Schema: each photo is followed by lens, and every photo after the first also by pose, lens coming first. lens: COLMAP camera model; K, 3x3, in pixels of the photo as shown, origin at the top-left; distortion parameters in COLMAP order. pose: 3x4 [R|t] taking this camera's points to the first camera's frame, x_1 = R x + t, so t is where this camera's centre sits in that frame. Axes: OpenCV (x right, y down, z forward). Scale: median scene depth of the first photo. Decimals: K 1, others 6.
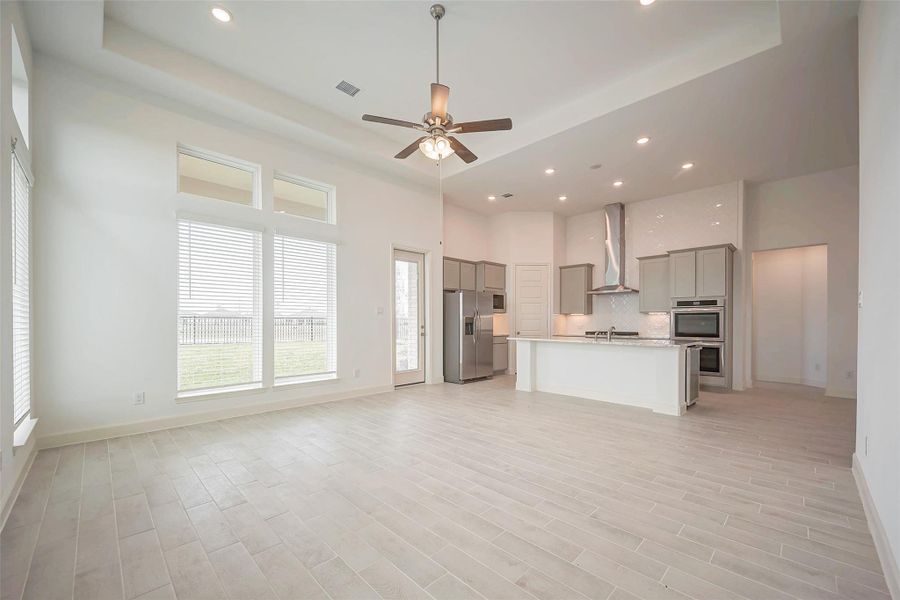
lens RADIAL K [[357.6, 0, 453.3], [0, 357.6, 321.5], [0, 0, 1]] dist [-0.003832, -0.000309]
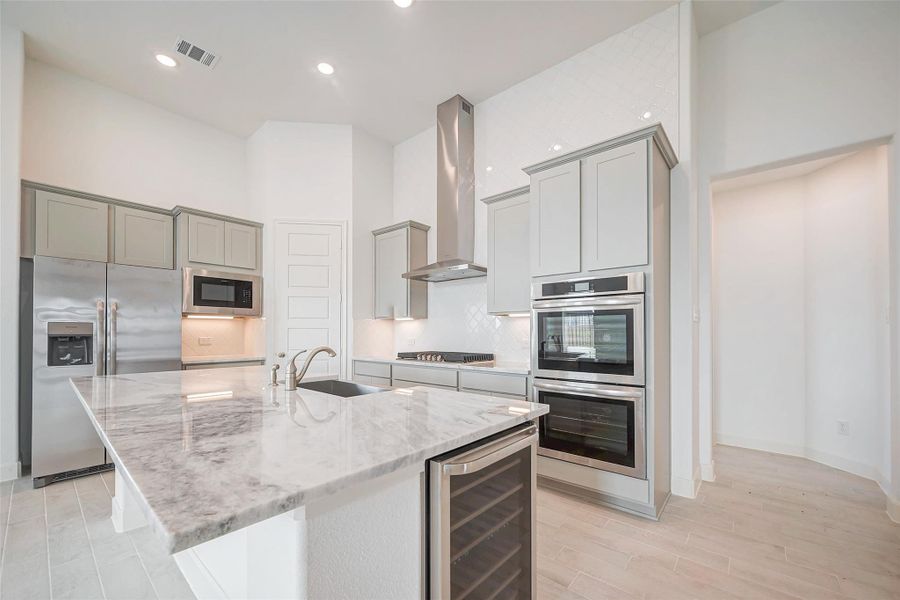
lens RADIAL K [[357.6, 0, 448.7], [0, 357.6, 328.7], [0, 0, 1]] dist [-0.003832, -0.000309]
pose [[0.997194, 0.000163, 0.074861, 0.465216], [0.000662, 0.999939, -0.010995, -0.000097], [-0.074858, 0.011013, 0.997133, 0.567163]]
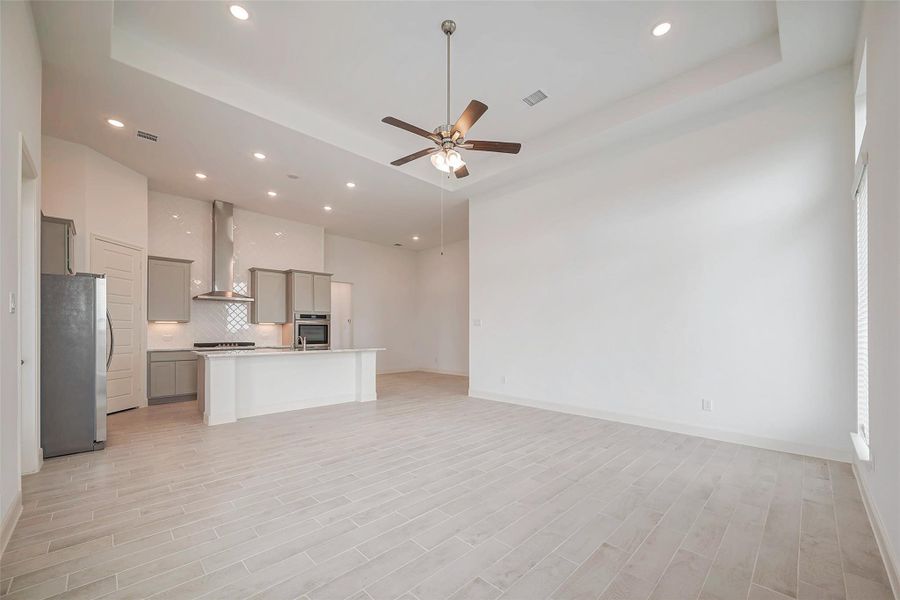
lens RADIAL K [[357.6, 0, 444.3], [0, 357.6, 333.9], [0, 0, 1]] dist [-0.003832, -0.000309]
pose [[0.025666, -0.008906, 0.999631, -0.505542], [0.001422, 0.999960, 0.008873, -0.001998], [-0.999670, 0.001194, 0.025677, 0.476595]]
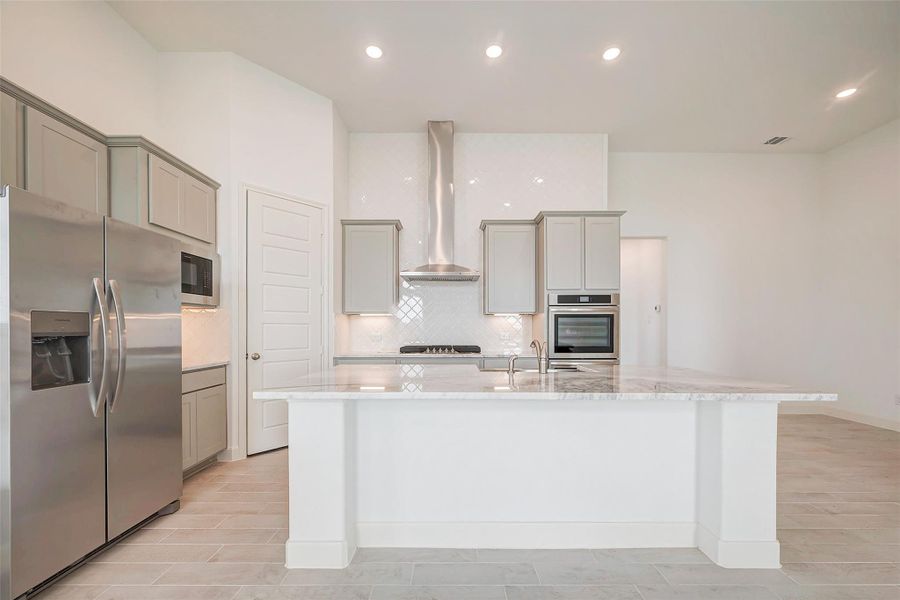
lens RADIAL K [[357.6, 0, 452.4], [0, 357.6, 328.1], [0, 0, 1]] dist [-0.003832, -0.000309]
pose [[0.708334, -0.003218, 0.705870, 0.063452], [0.001264, 0.999994, 0.003290, -0.002027], [-0.705876, -0.001439, 0.708334, 0.662625]]
